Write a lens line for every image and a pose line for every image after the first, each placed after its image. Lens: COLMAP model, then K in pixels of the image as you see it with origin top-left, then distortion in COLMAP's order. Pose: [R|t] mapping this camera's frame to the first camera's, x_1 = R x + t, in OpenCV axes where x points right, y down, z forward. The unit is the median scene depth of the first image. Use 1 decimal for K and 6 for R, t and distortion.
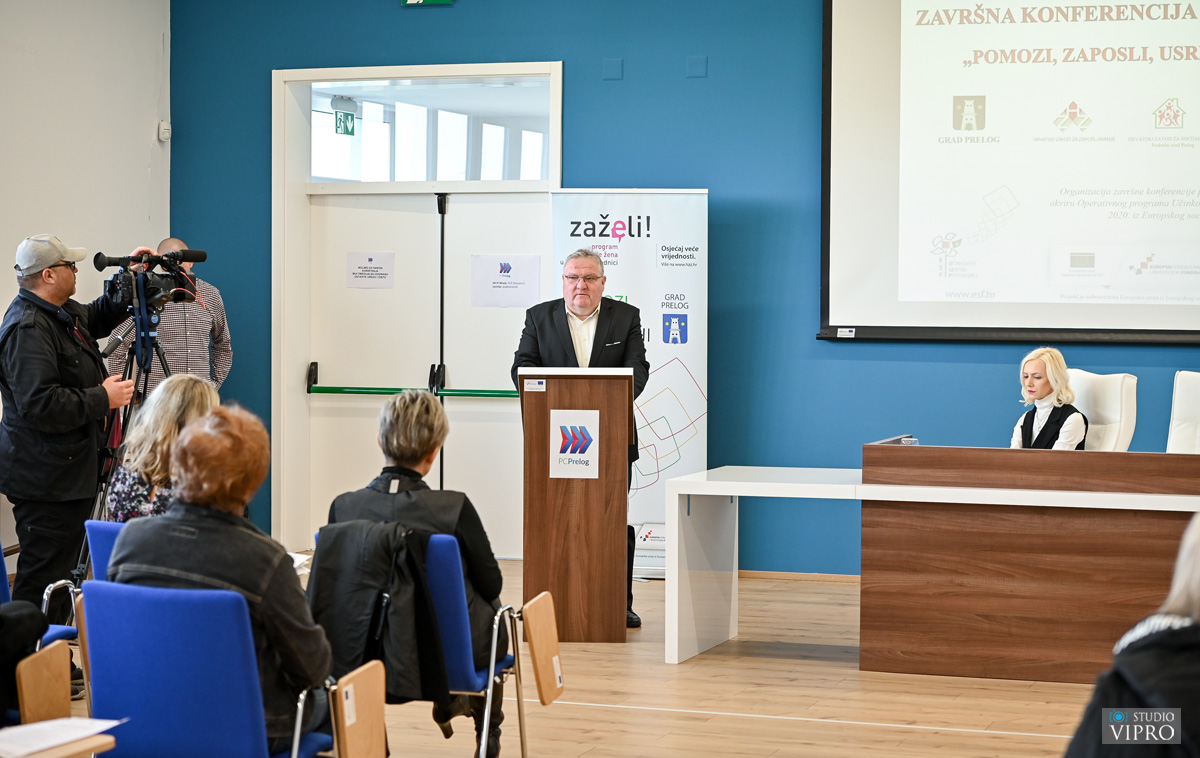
lens RADIAL K [[2481.4, 0, 600.0], [0, 2481.4, 379.0], [0, 0, 1]] dist [-0.004015, -0.015700]
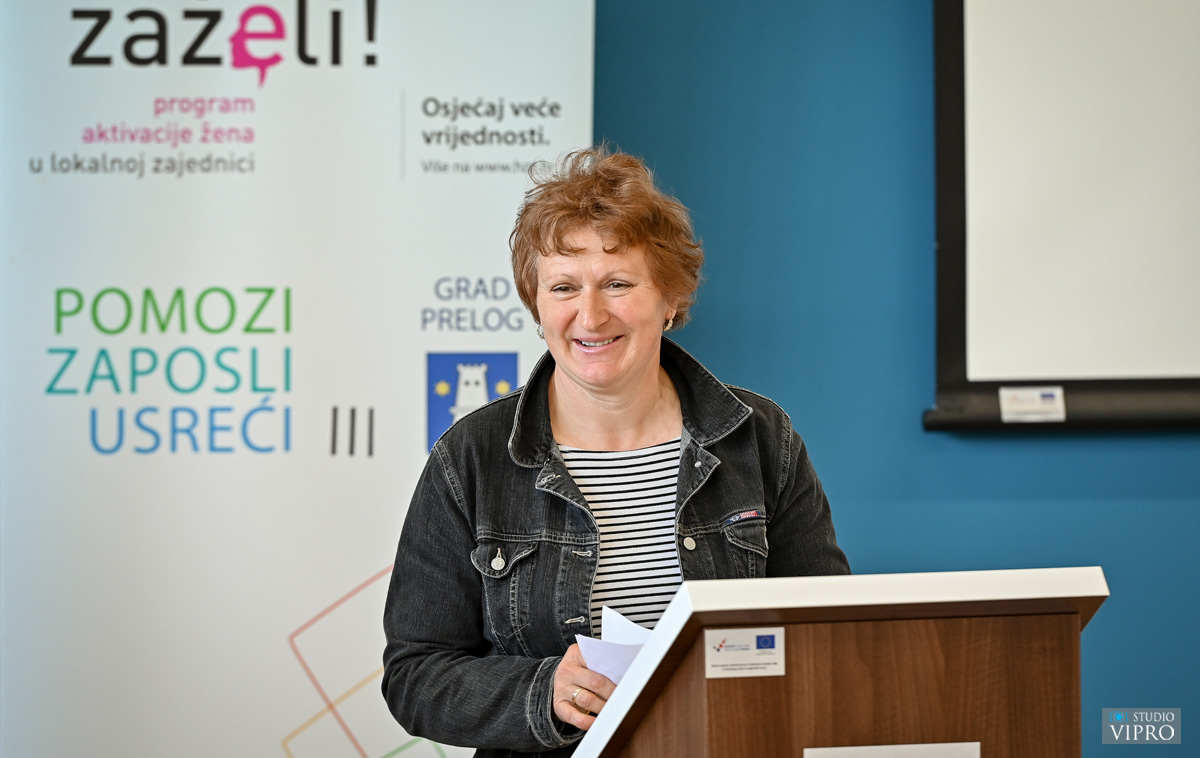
lens RADIAL K [[6625.7, 0, 600.0], [0, 6625.7, 379.0], [0, 0, 1]] dist [-0.193058, 4.830883]
pose [[0.906314, -0.025280, 0.421849, -0.259854], [0.033550, 0.999363, -0.012192, -0.014006], [-0.421272, 0.025203, 0.906584, 0.344521]]
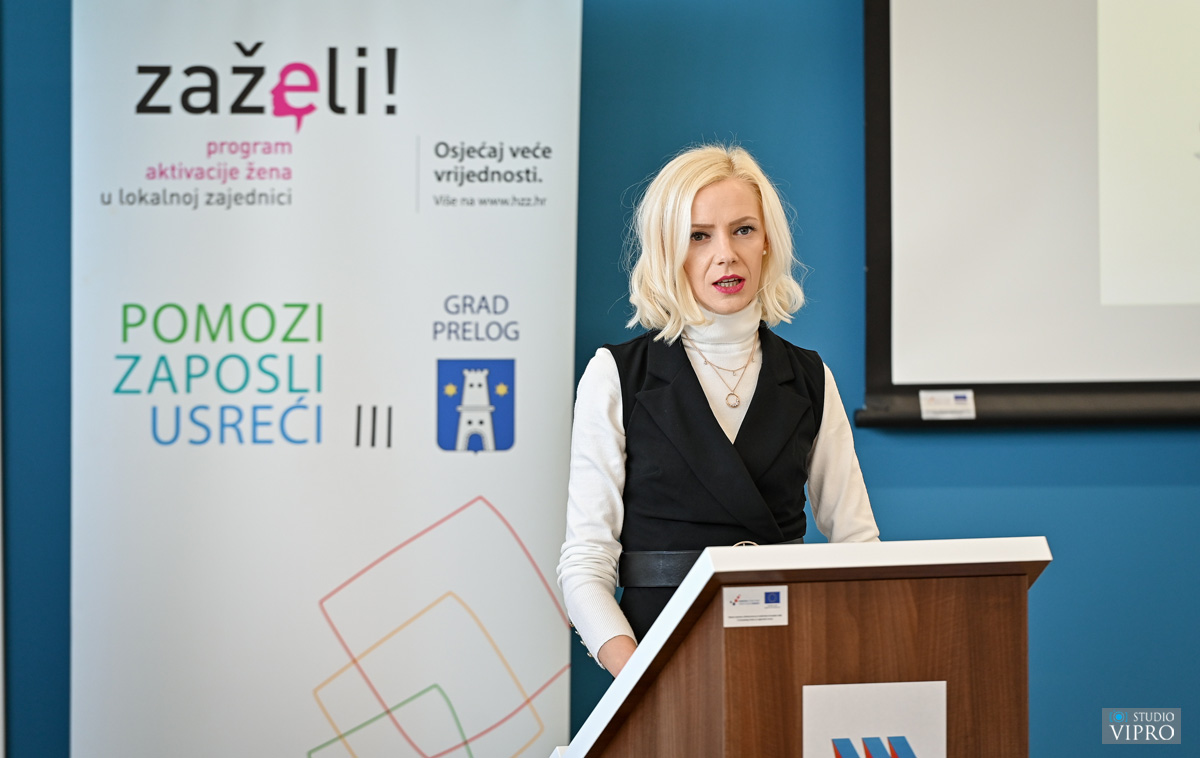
lens RADIAL K [[6276.0, 0, 600.0], [0, 6276.0, 379.0], [0, 0, 1]] dist [-0.082042, -4.800021]
pose [[0.892686, -0.022849, 0.450100, -0.314383], [0.031924, 0.999411, -0.012581, -0.013043], [-0.449548, 0.025599, 0.892890, 0.282033]]
